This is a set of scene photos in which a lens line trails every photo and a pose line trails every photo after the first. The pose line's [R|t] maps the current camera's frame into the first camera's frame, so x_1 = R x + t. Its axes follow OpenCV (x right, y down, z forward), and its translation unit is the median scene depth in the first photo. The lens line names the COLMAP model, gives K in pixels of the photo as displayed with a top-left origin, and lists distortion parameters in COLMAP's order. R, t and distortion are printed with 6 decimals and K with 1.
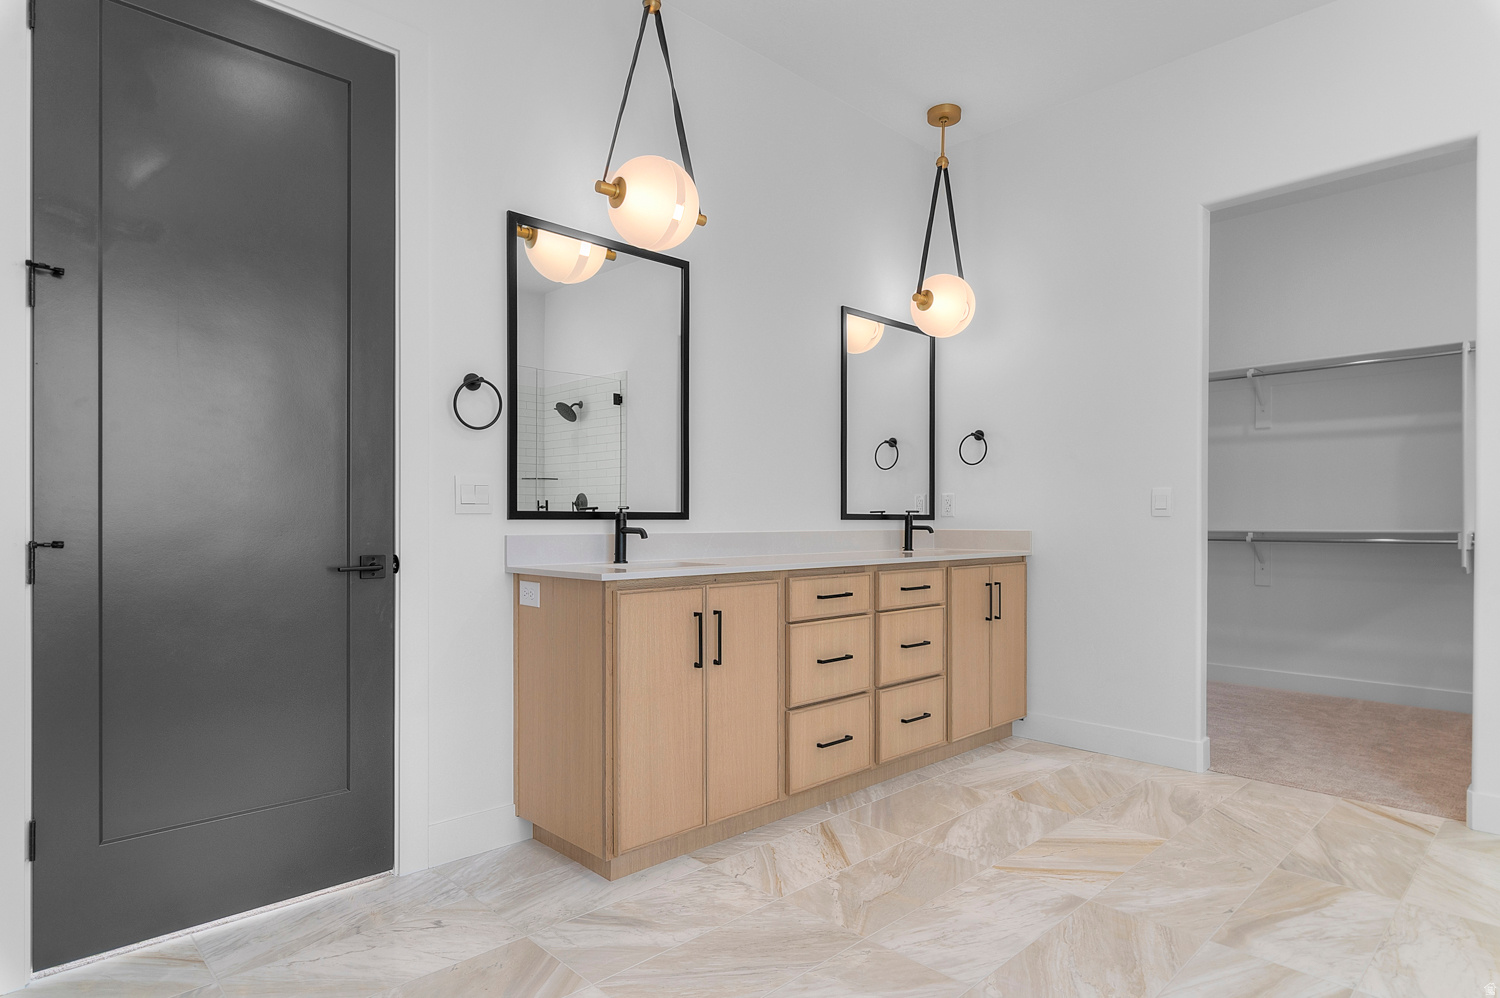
lens RADIAL K [[821.9, 0, 747.4], [0, 821.9, 525.3], [0, 0, 1]] dist [0.001248, -0.000416]
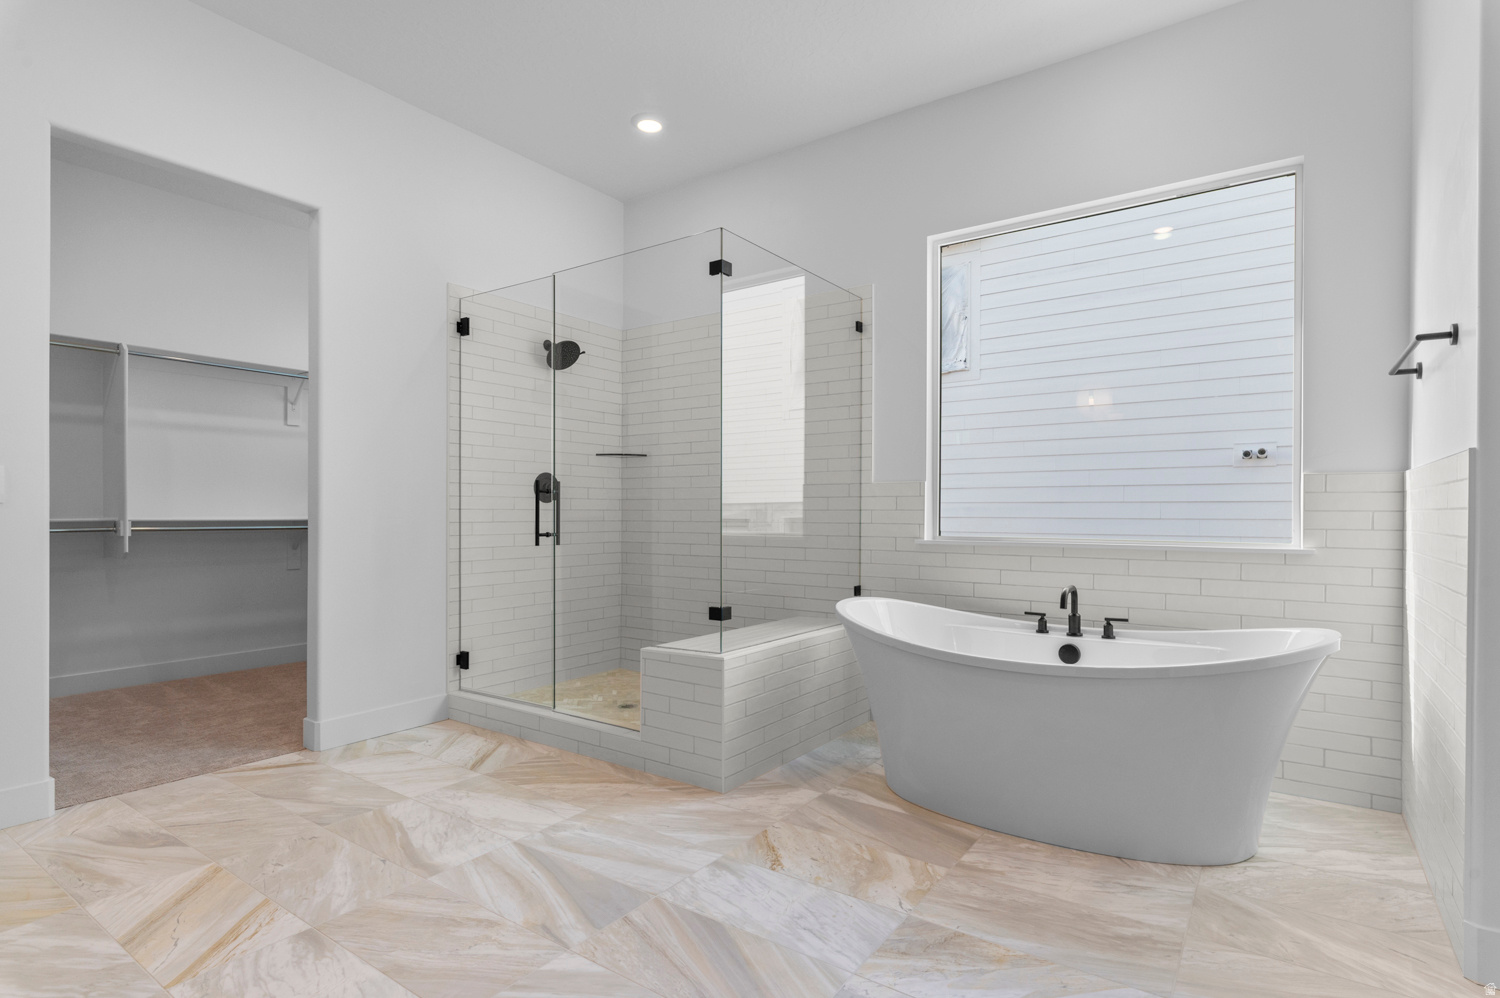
lens RADIAL K [[790.3, 0, 750.0], [0, 790.3, 499.0], [0, 0, 1]] dist [0.000155, 0.000189]
pose [[-0.212702, 0.011370, 0.977051, -0.436641], [0.001703, 0.999935, -0.011266, -0.008494], [-0.977116, -0.000733, -0.212707, 0.559975]]
